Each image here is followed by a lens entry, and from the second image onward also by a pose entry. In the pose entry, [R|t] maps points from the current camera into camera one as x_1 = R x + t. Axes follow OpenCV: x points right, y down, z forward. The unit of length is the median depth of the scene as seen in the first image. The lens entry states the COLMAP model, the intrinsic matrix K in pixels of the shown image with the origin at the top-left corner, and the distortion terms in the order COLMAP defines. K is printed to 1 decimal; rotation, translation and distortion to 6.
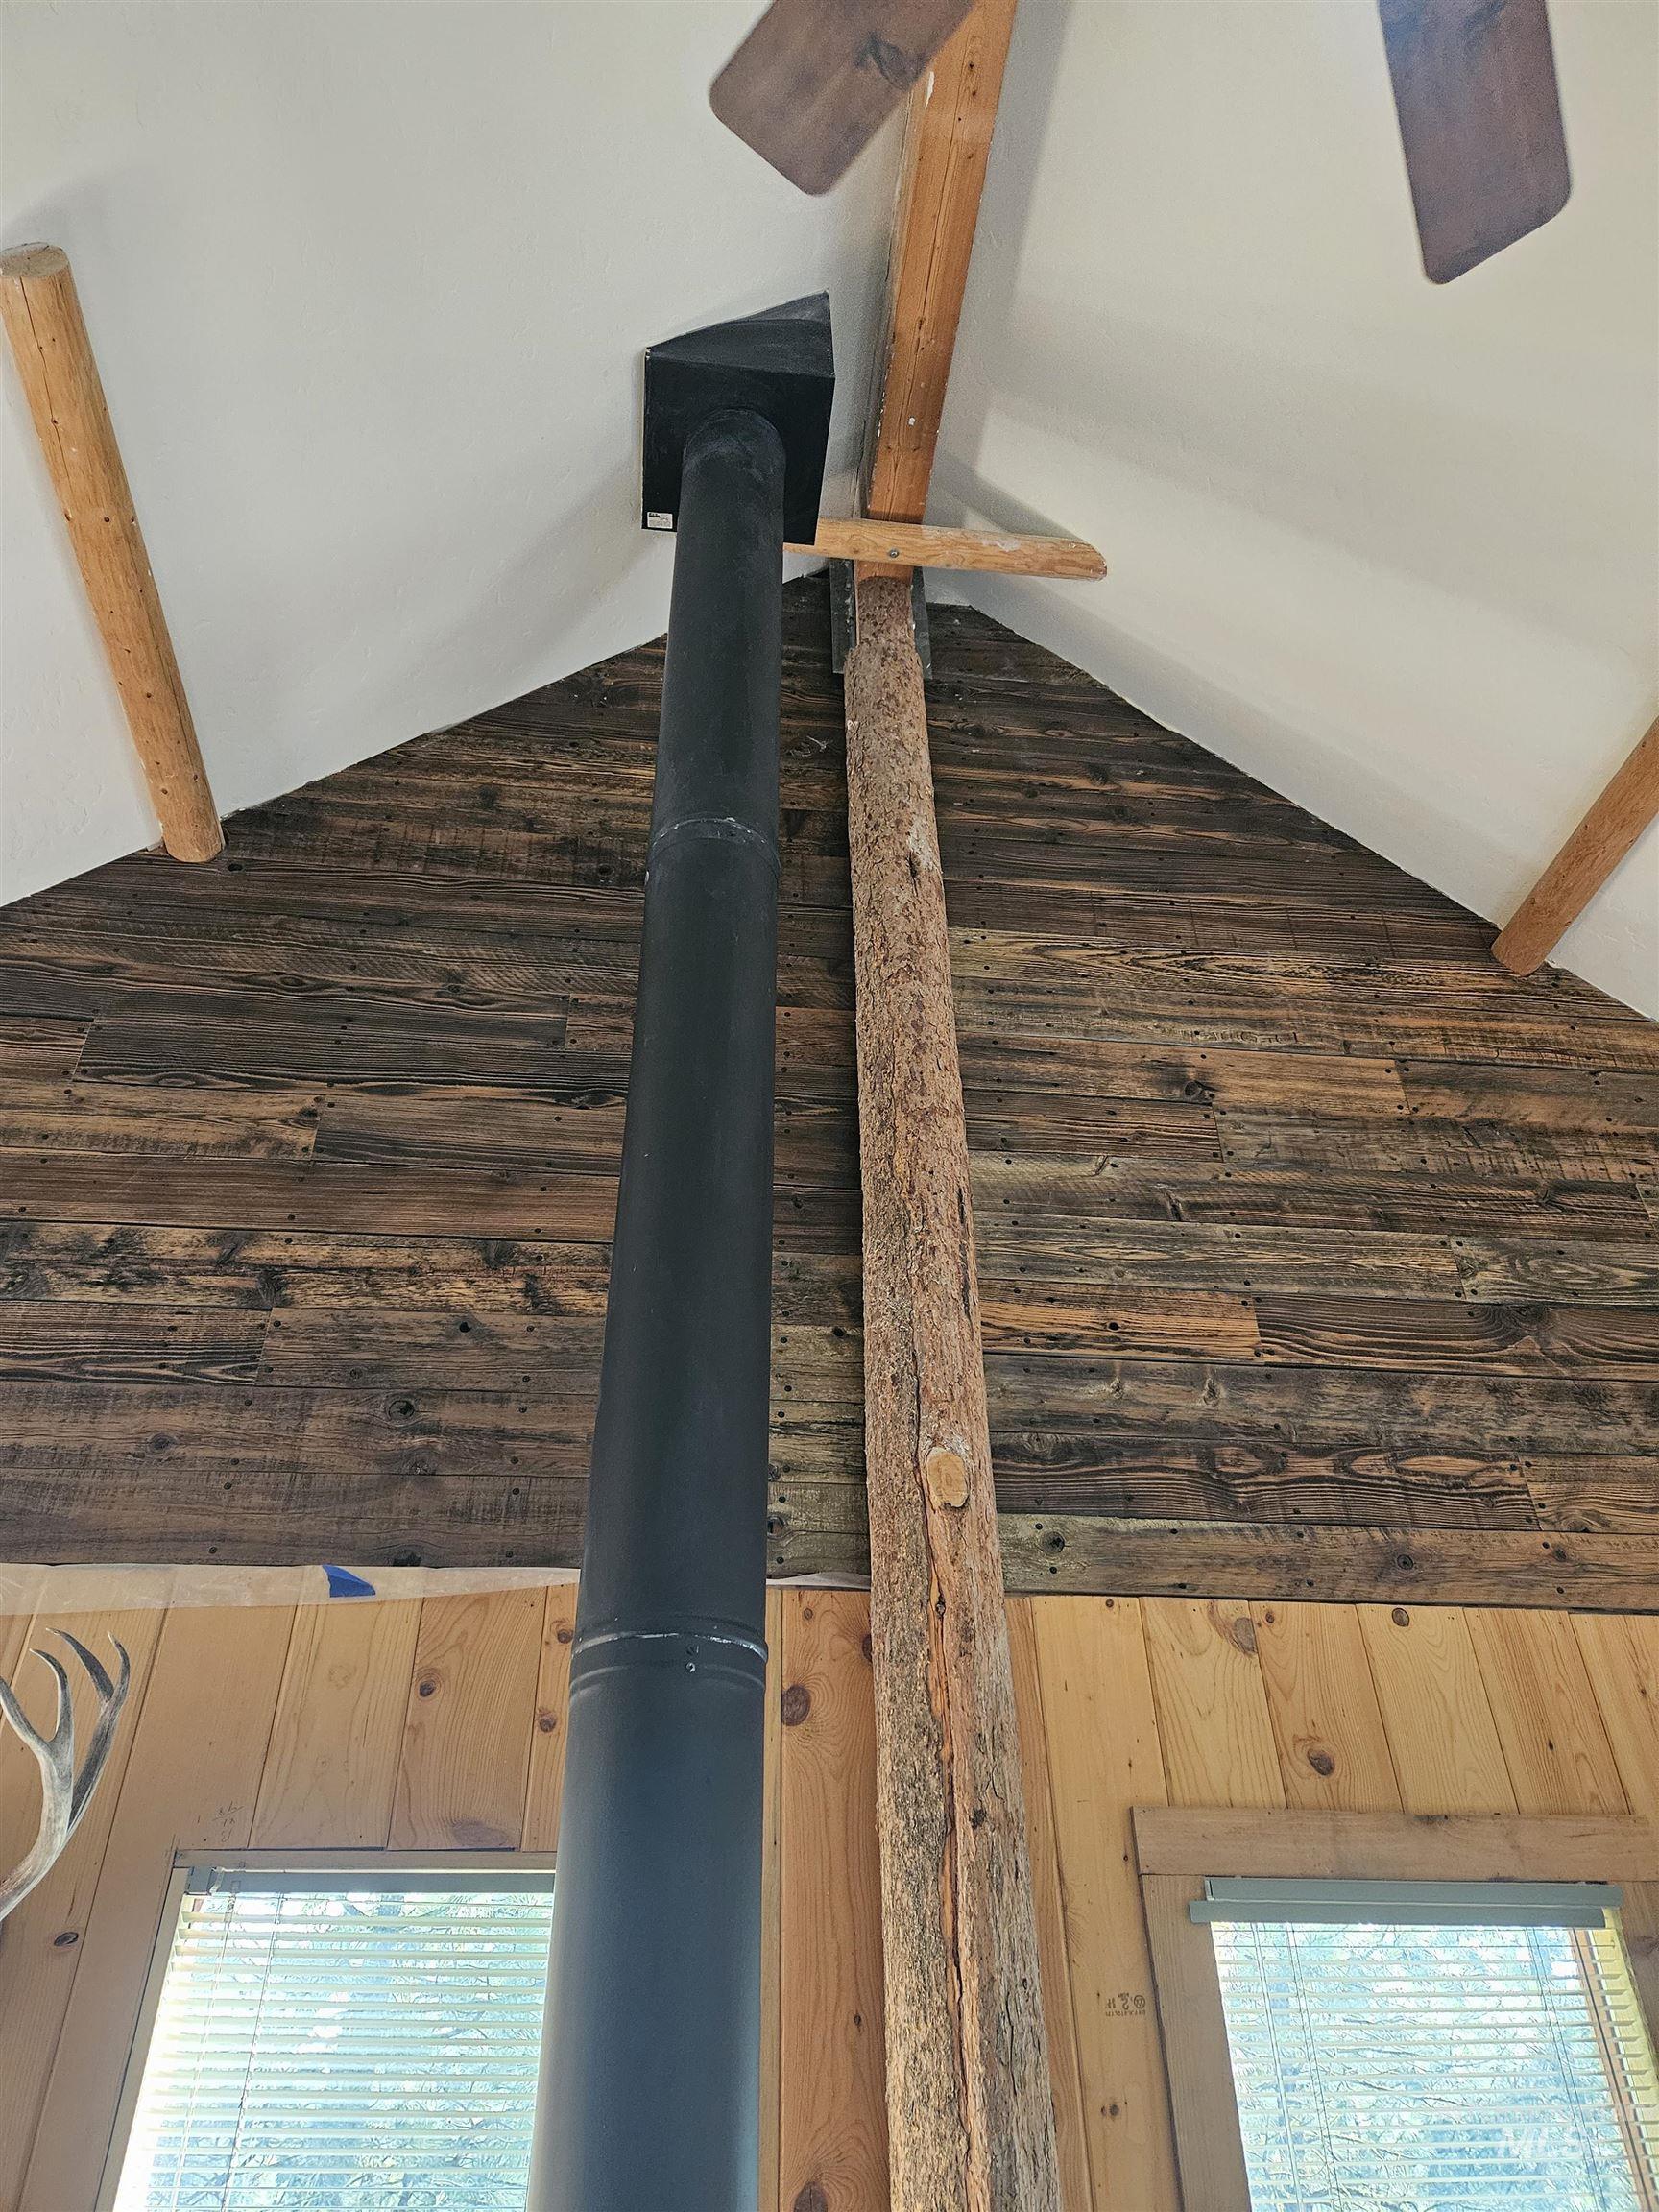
lens RADIAL K [[1483.7, 0, 820.9], [0, 1483.7, 1103.4], [0, 0, 1]] dist [0.087905, -0.063913]
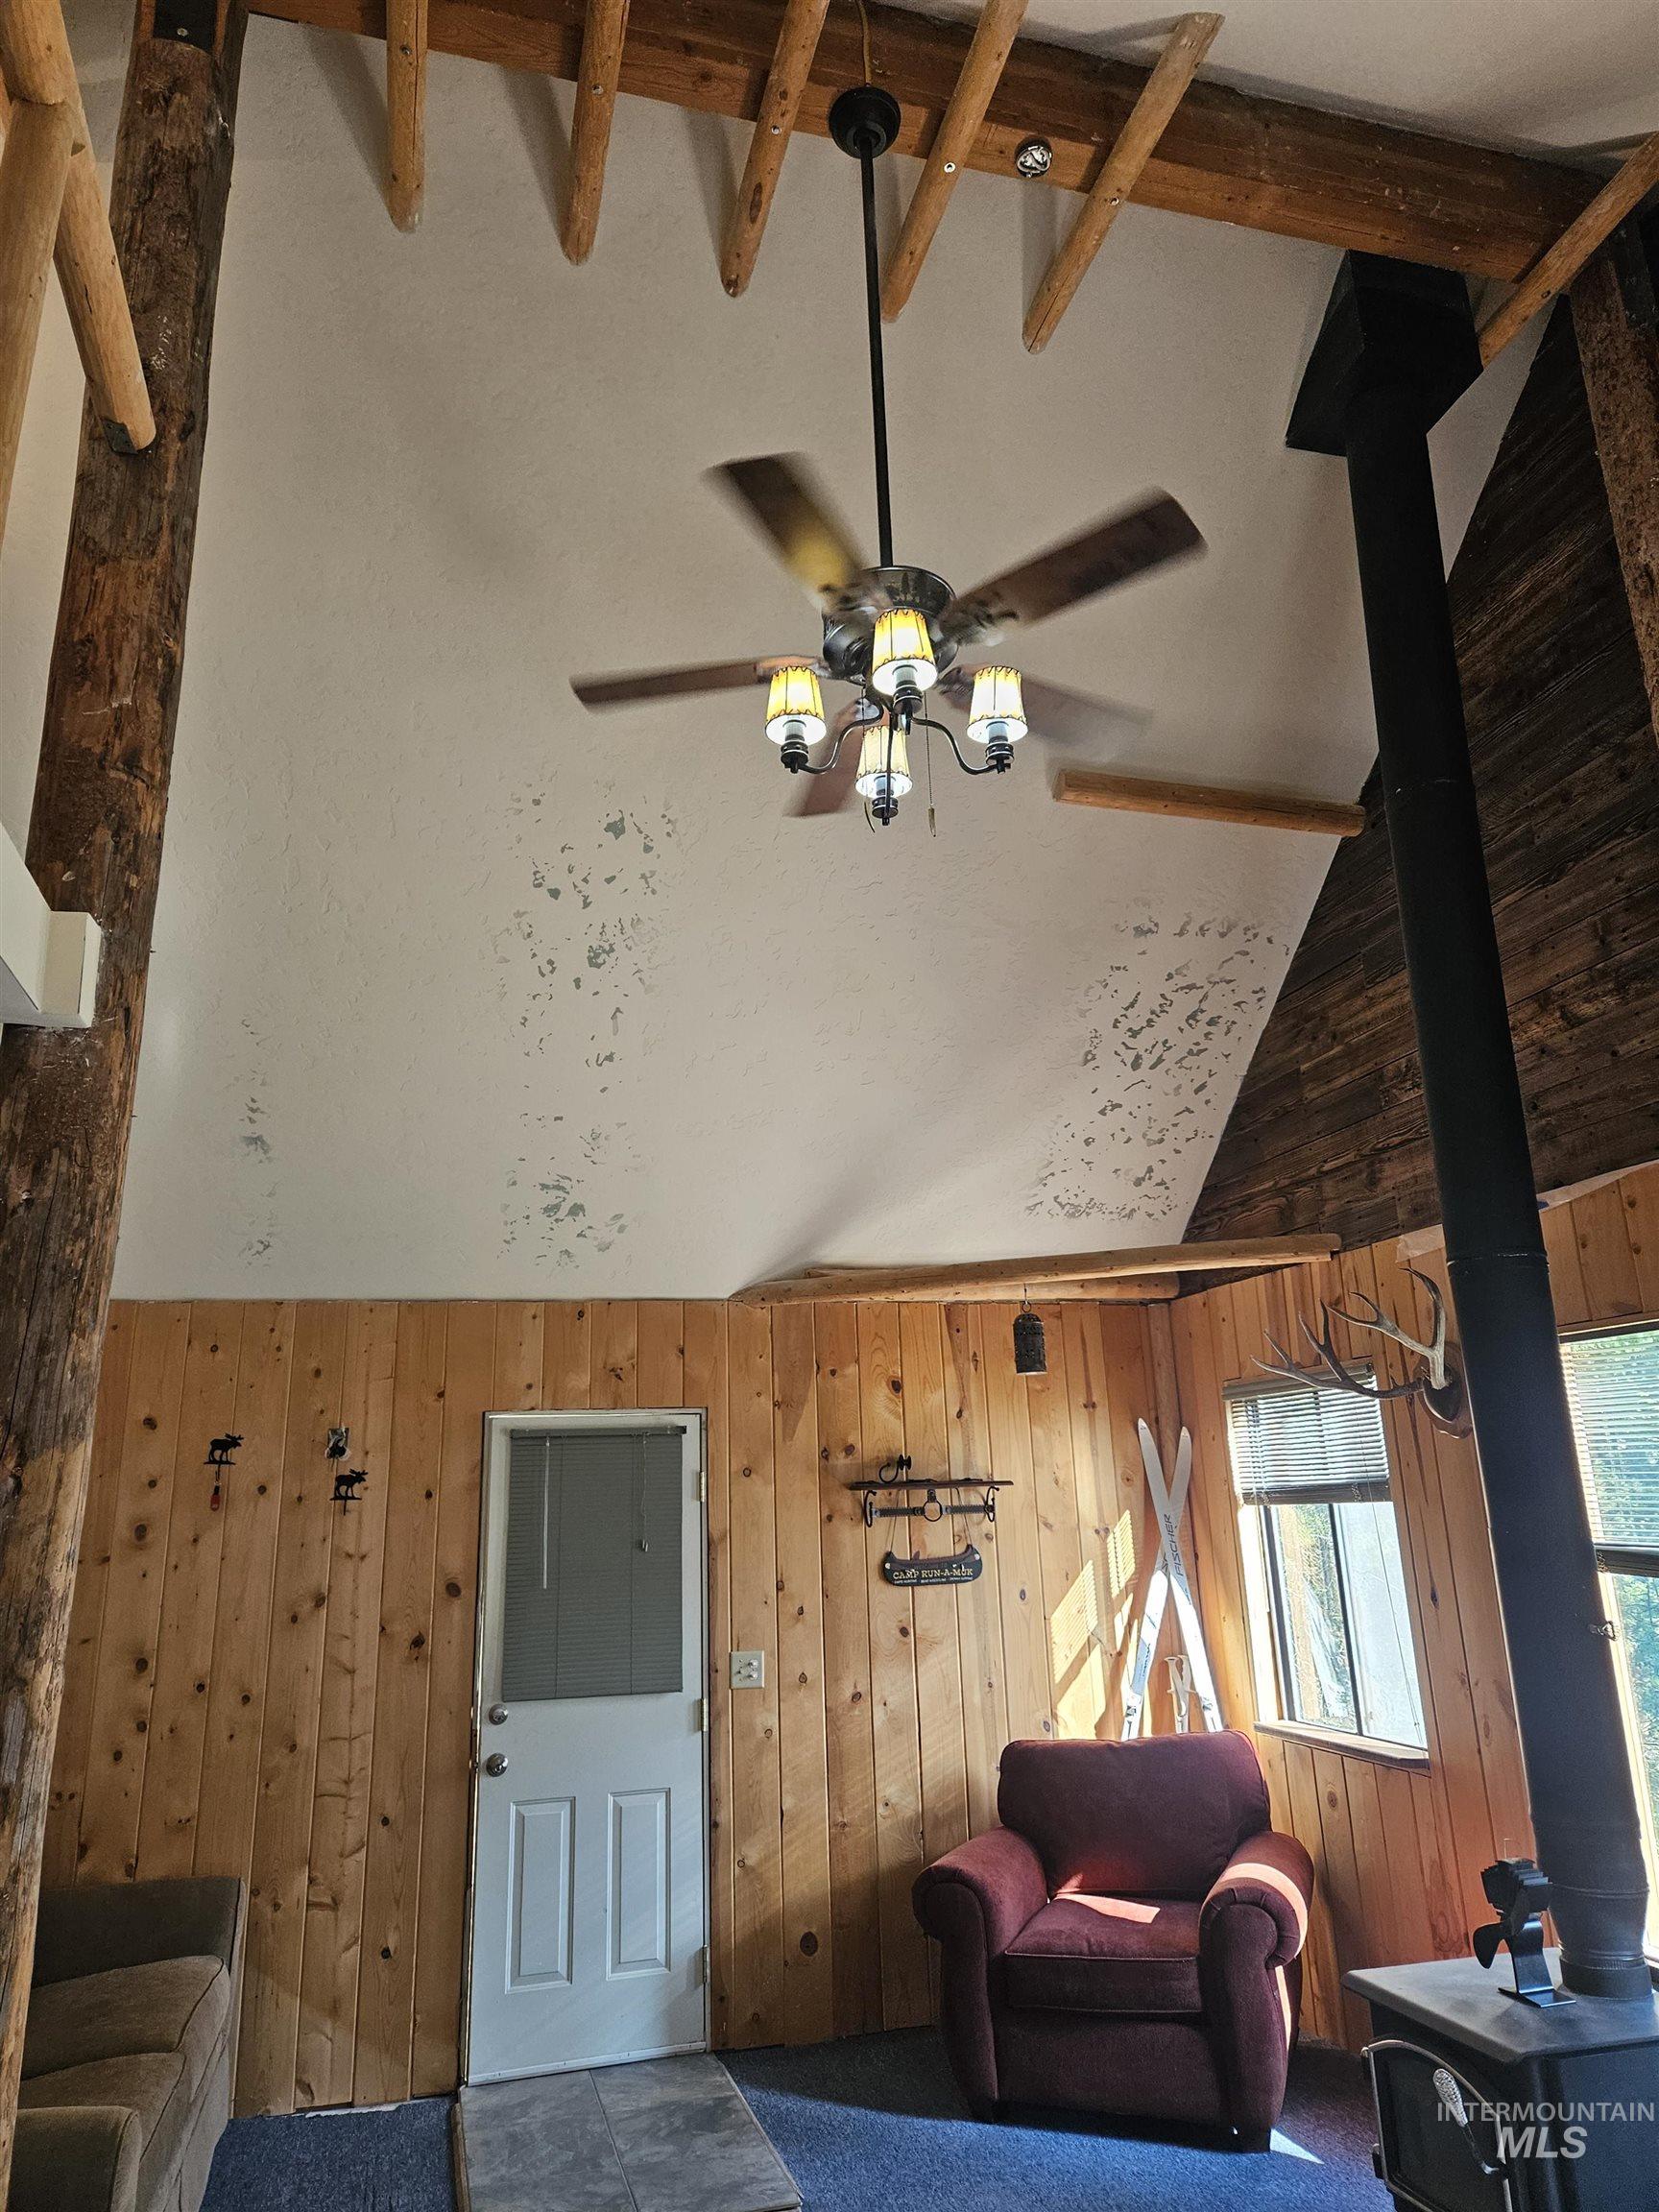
lens RADIAL K [[1483.7, 0, 820.9], [0, 1483.7, 1103.4], [0, 0, 1]] dist [0.087905, -0.063913]
pose [[0.154230, -0.266300, -0.951471, 1.691608], [0.595229, 0.793671, -0.125650, -0.105560], [0.788616, -0.546965, 0.280917, -0.240799]]
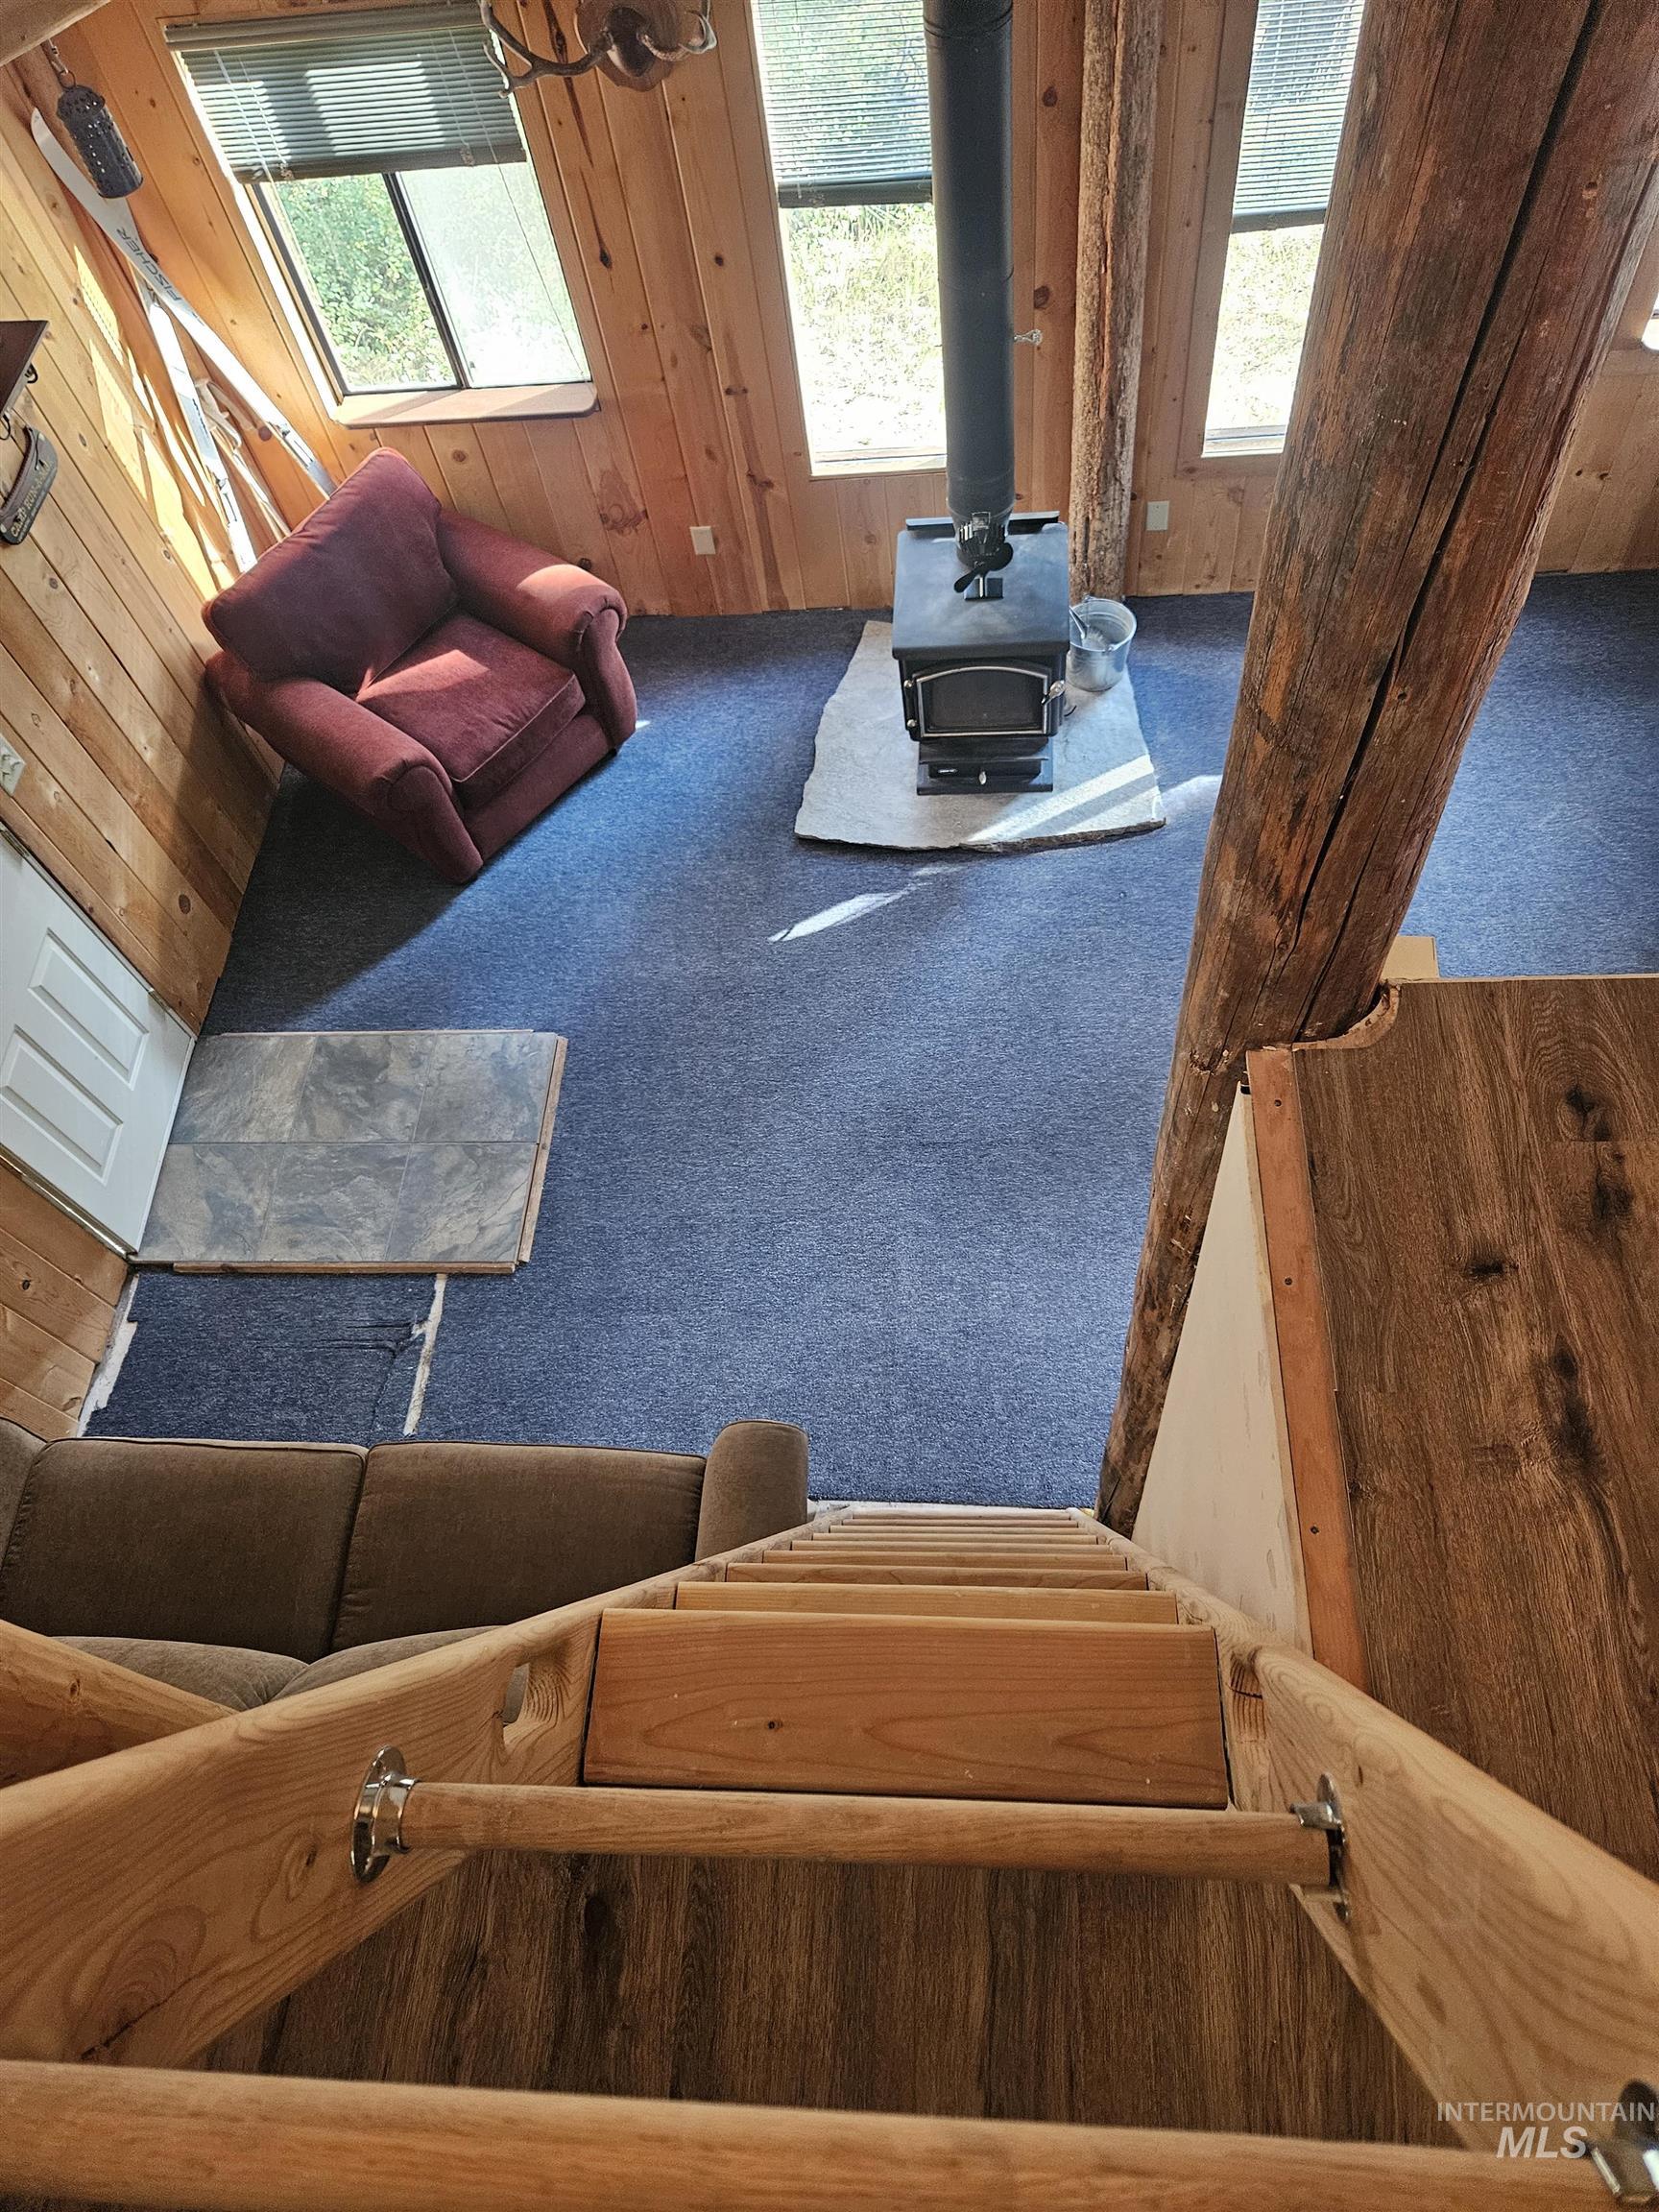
lens RADIAL K [[1463.2, 0, 852.1], [0, 1463.2, 1123.4], [0, 0, 1]] dist [0.003005, -0.003168]
pose [[0.983377, 0.094068, -0.155311, 0.190412], [0.165362, -0.110635, 0.980008, -1.691677], [0.075004, -0.989399, -0.124351, -0.296251]]
